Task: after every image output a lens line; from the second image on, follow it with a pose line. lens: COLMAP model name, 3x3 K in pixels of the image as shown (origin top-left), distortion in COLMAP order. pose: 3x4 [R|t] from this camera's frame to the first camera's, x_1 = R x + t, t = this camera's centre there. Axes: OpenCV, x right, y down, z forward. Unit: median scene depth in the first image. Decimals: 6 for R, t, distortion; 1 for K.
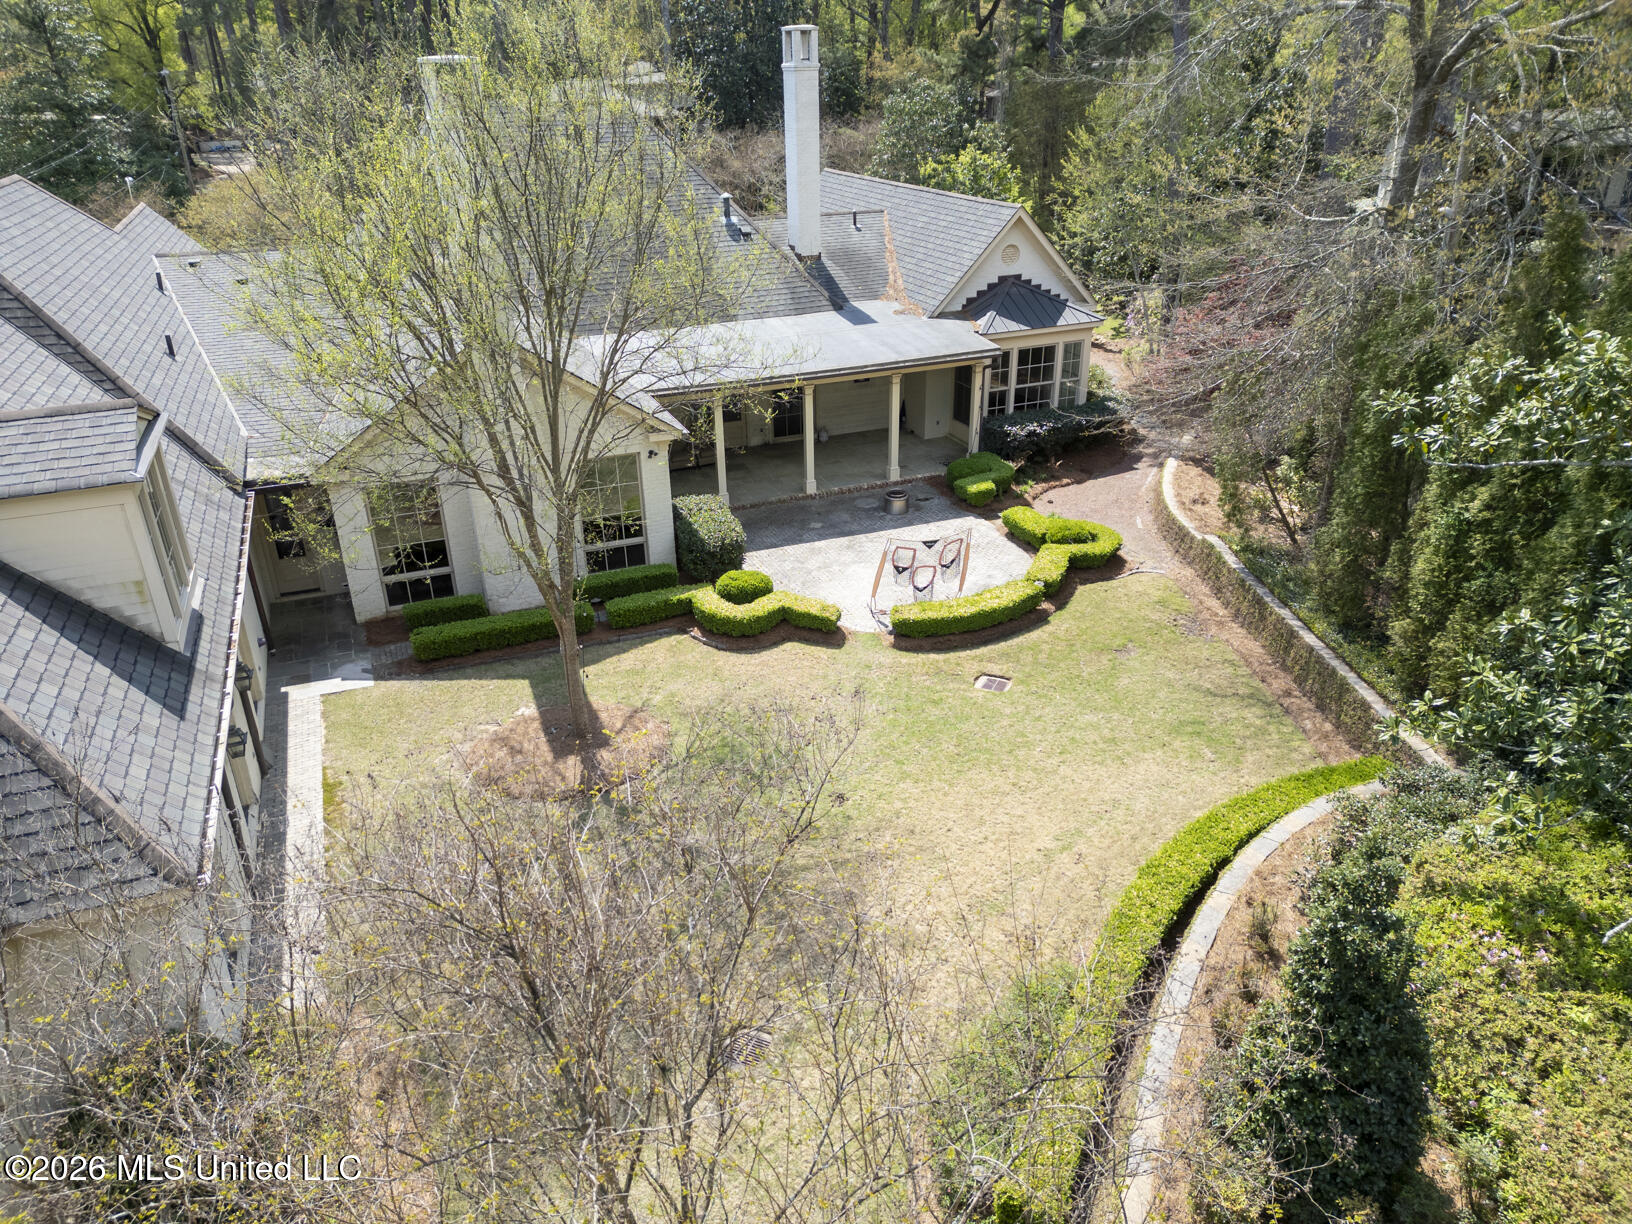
lens RADIAL K [[1120.2, 0, 816.0], [0, 1120.2, 612.0], [0, 0, 1]] dist [0.076093, -0.084412]
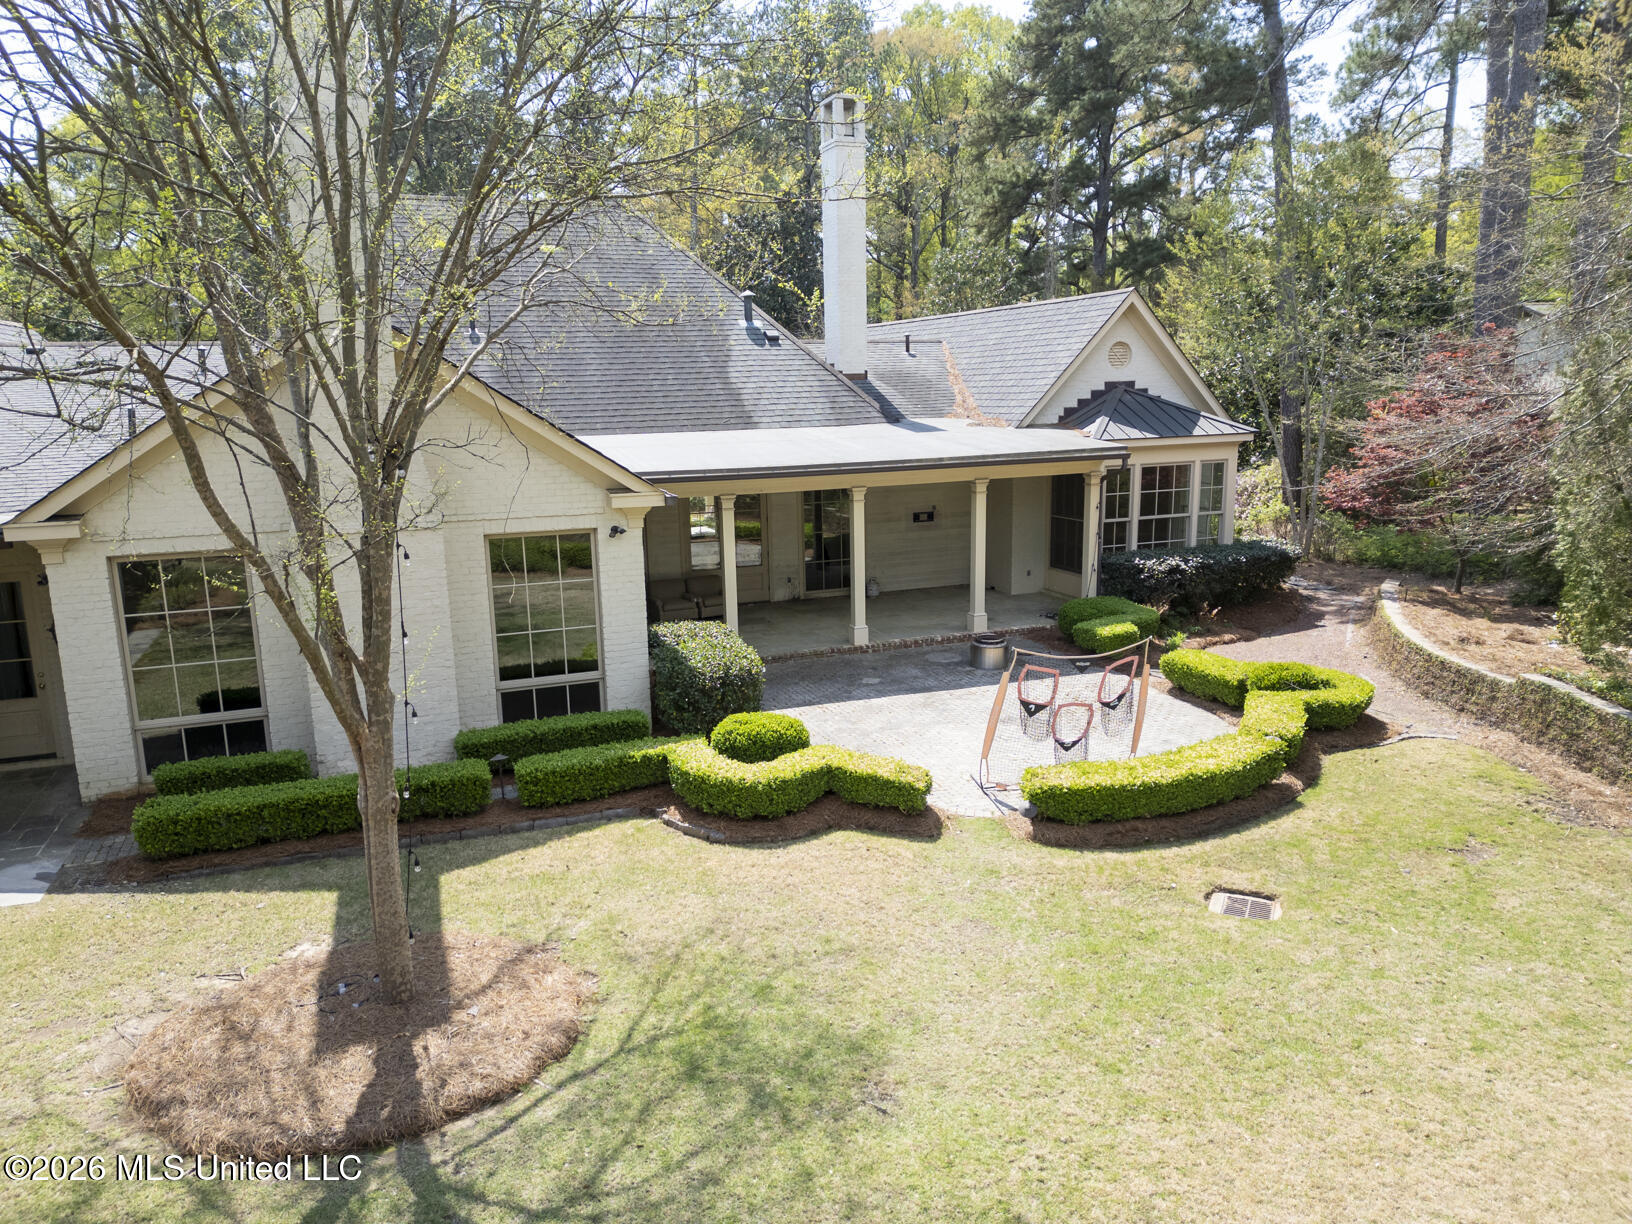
lens RADIAL K [[1120.2, 0, 816.0], [0, 1120.2, 612.0], [0, 0, 1]] dist [0.076093, -0.084412]
pose [[0.999824, 0.000424, -0.018776, -0.023109], [-0.005127, 0.967934, -0.251154, 0.055840], [0.018068, 0.251206, 0.967765, 0.399922]]
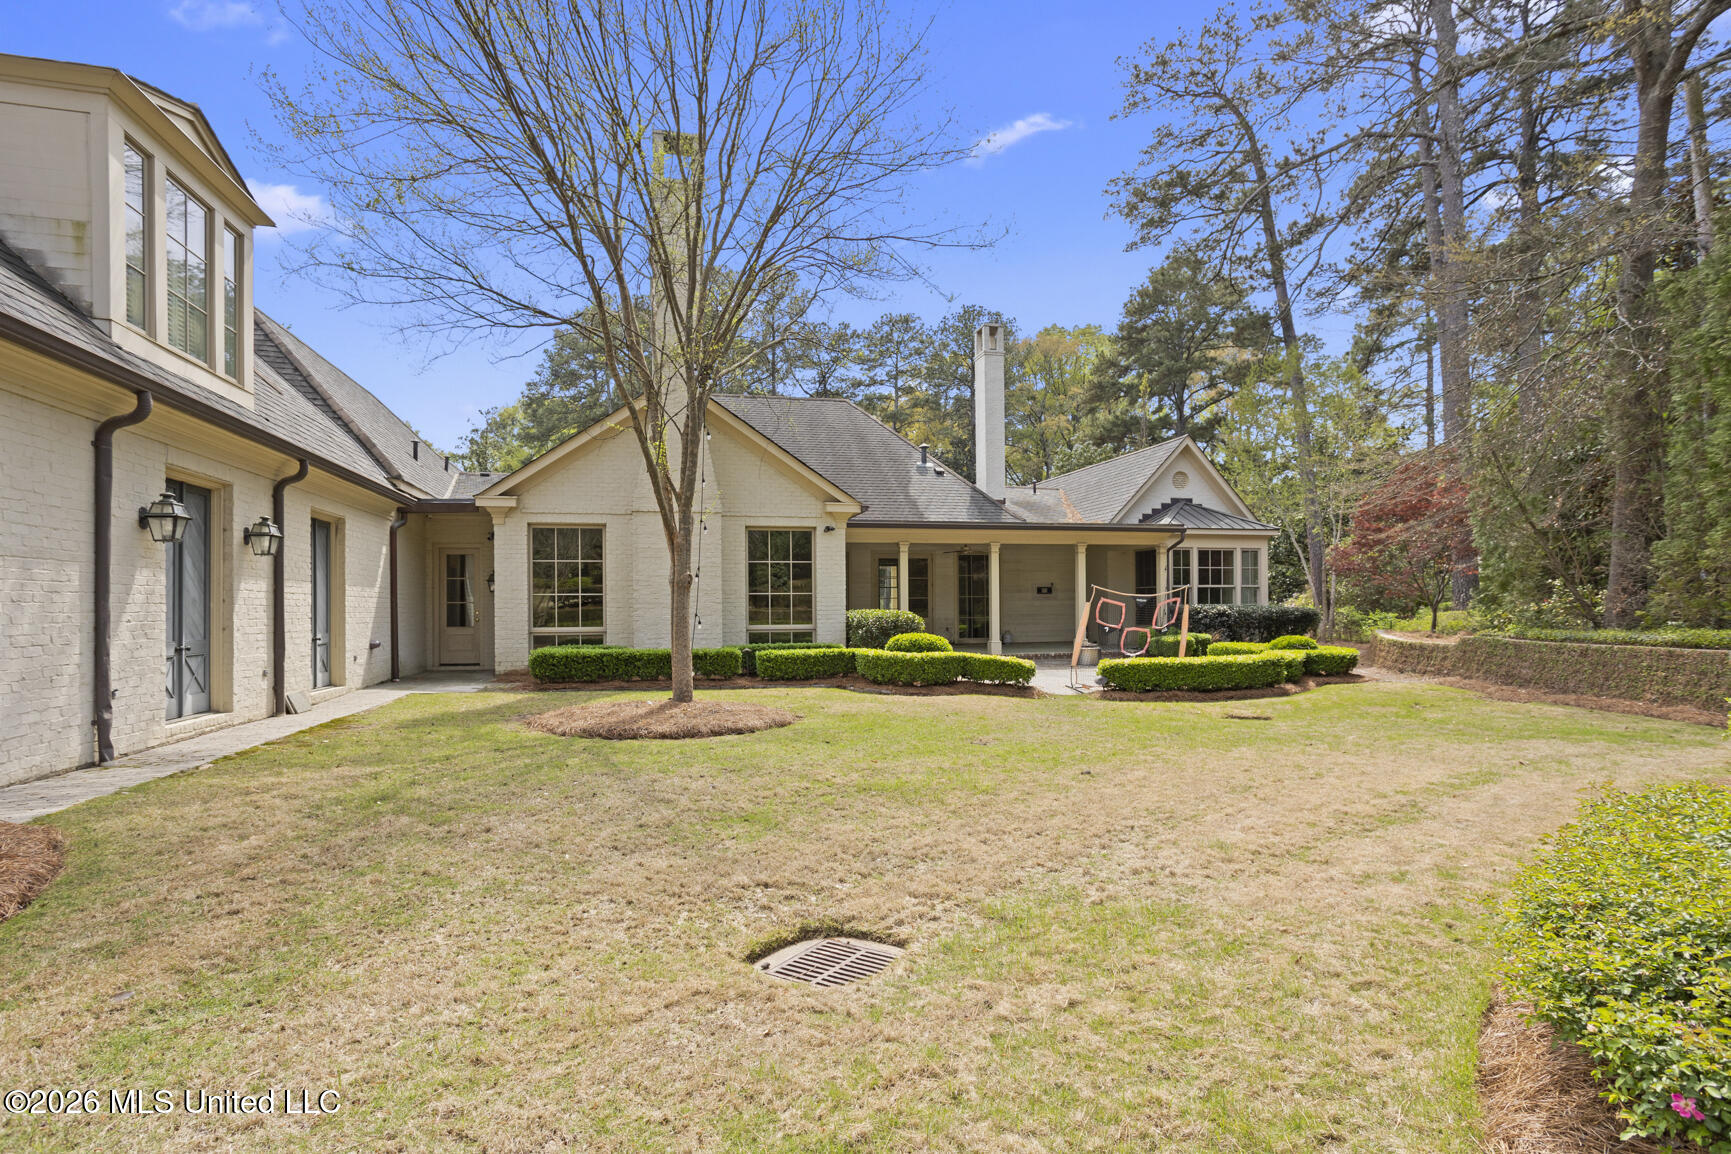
lens RADIAL K [[840.0, 0, 875.3], [0, 840.0, 605.1], [0, 0, 1]] dist [-0.035777, 0.000076]
pose [[0.989733, 0.008158, -0.142699, -0.005079], [-0.069669, 0.899274, -0.431801, 0.212912], [0.124803, 0.437309, 0.890609, 0.387122]]
